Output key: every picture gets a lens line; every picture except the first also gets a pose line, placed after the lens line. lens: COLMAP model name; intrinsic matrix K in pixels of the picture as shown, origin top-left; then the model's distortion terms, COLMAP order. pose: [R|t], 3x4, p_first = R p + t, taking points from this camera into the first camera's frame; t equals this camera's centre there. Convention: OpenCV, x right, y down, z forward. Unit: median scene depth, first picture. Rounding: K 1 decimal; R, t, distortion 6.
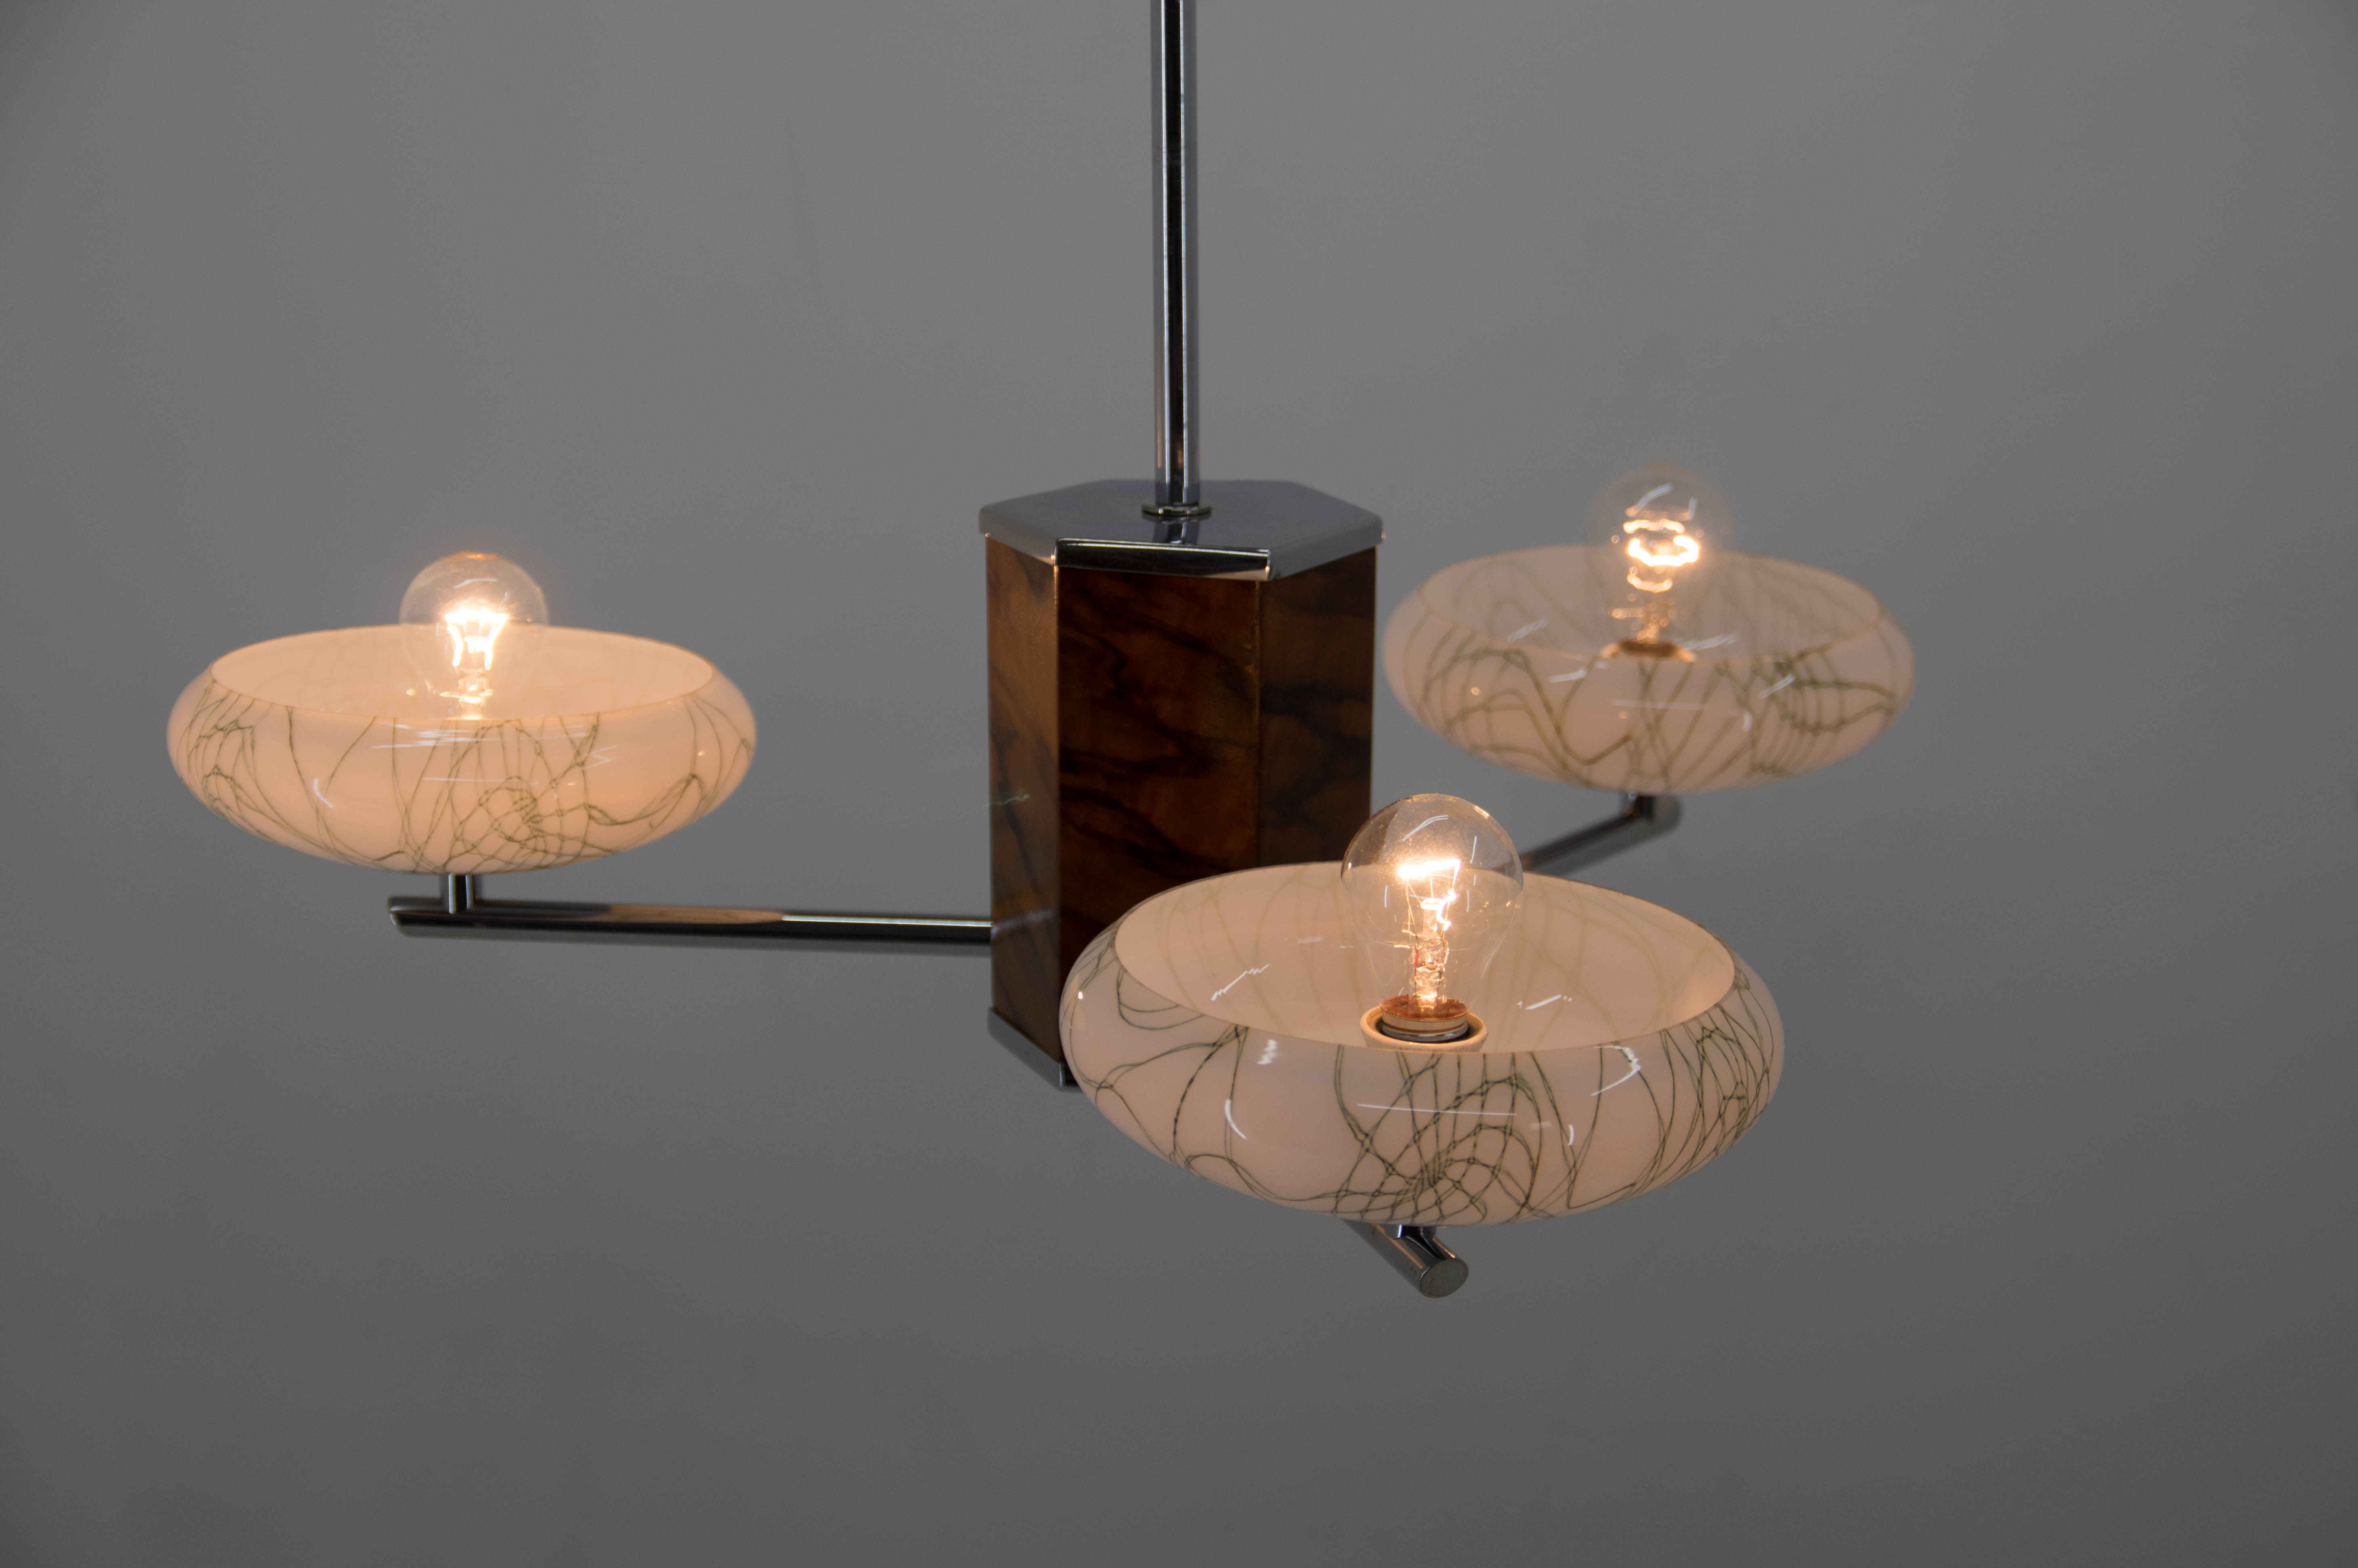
lens RADIAL K [[4072.2, 0, 1212.7], [0, 4072.2, 784.0], [0, 0, 1]] dist [0.040441, 0.026289]
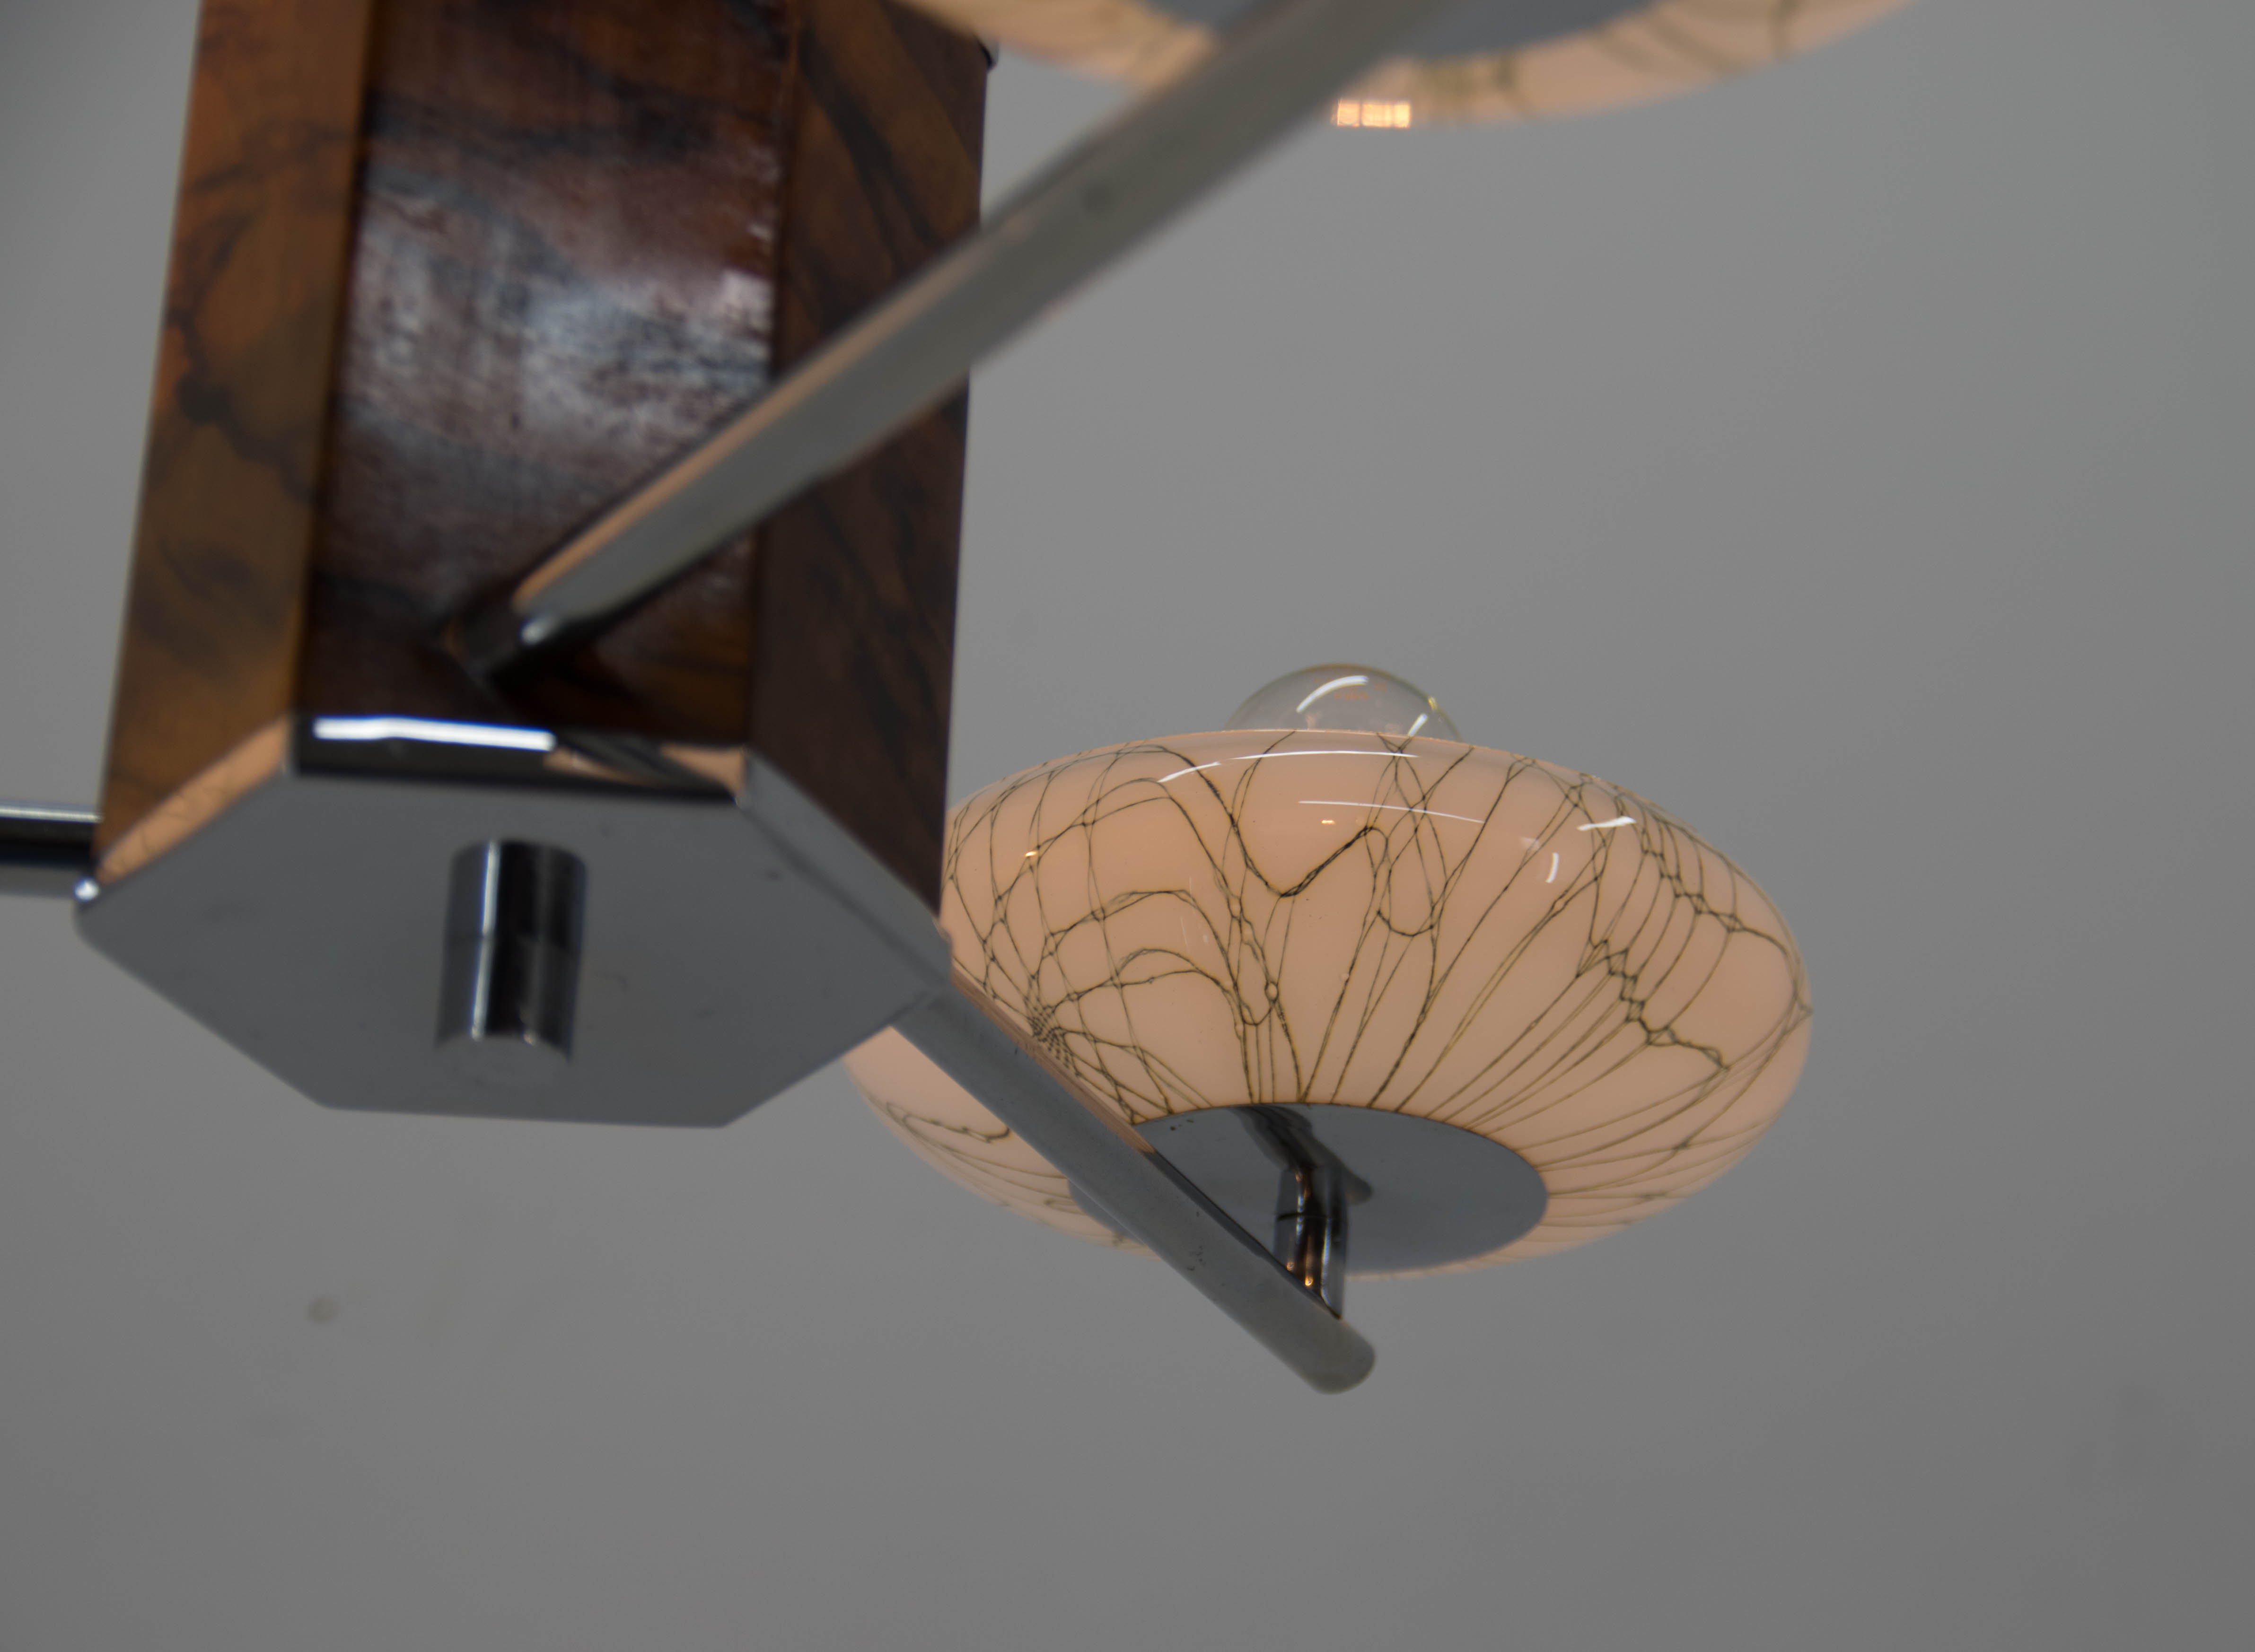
lens RADIAL K [[4647.4, 0, 1313.5], [0, 4647.4, 920.9], [0, 0, 1]] dist [0.051238, 0.591973]
pose [[0.965432, 0.117964, 0.232434, -0.045136], [0.061255, 0.764079, -0.642208, 0.412307], [-0.253355, 0.634246, 0.730441, 0.627594]]
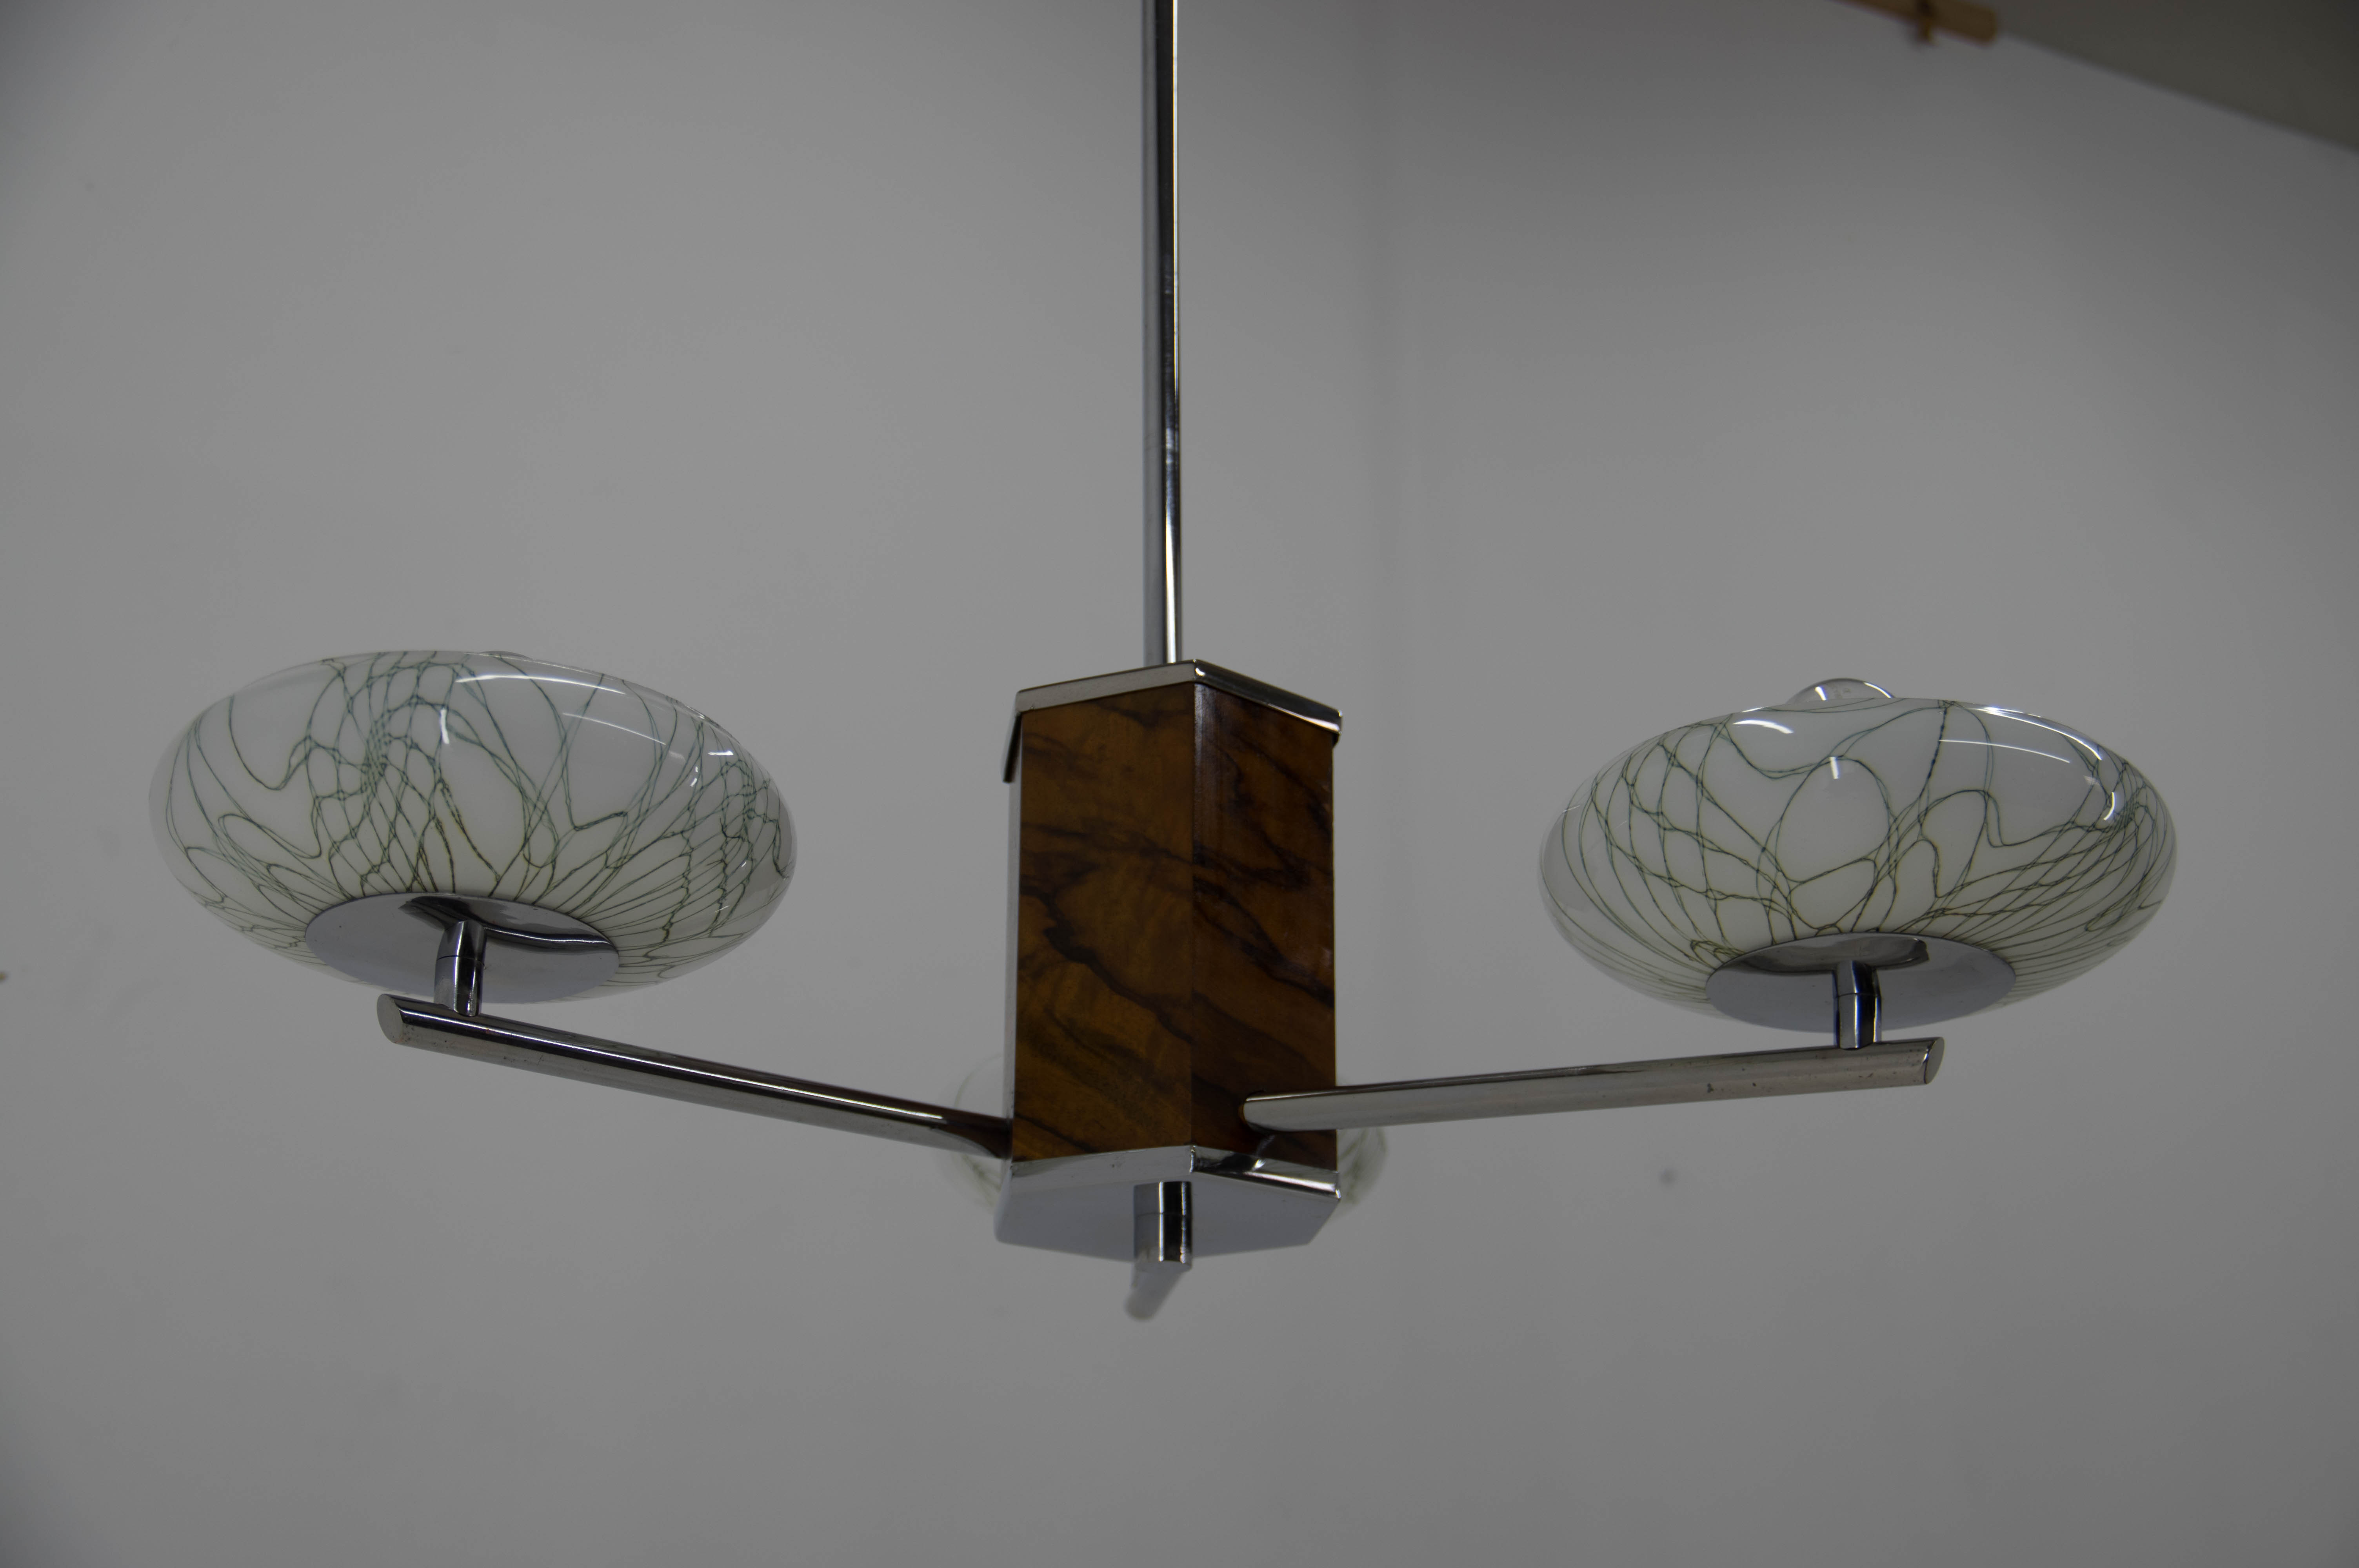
lens RADIAL K [[3115.8, 0, 1179.5], [0, 3115.8, 784.0], [0, 0, 1]] dist [0.006780, 0.003936]
pose [[0.709152, 0.253777, 0.657800, -0.572886], [0.179916, 0.836953, -0.516855, 0.393770], [-0.681714, 0.484878, 0.547869, 0.538772]]
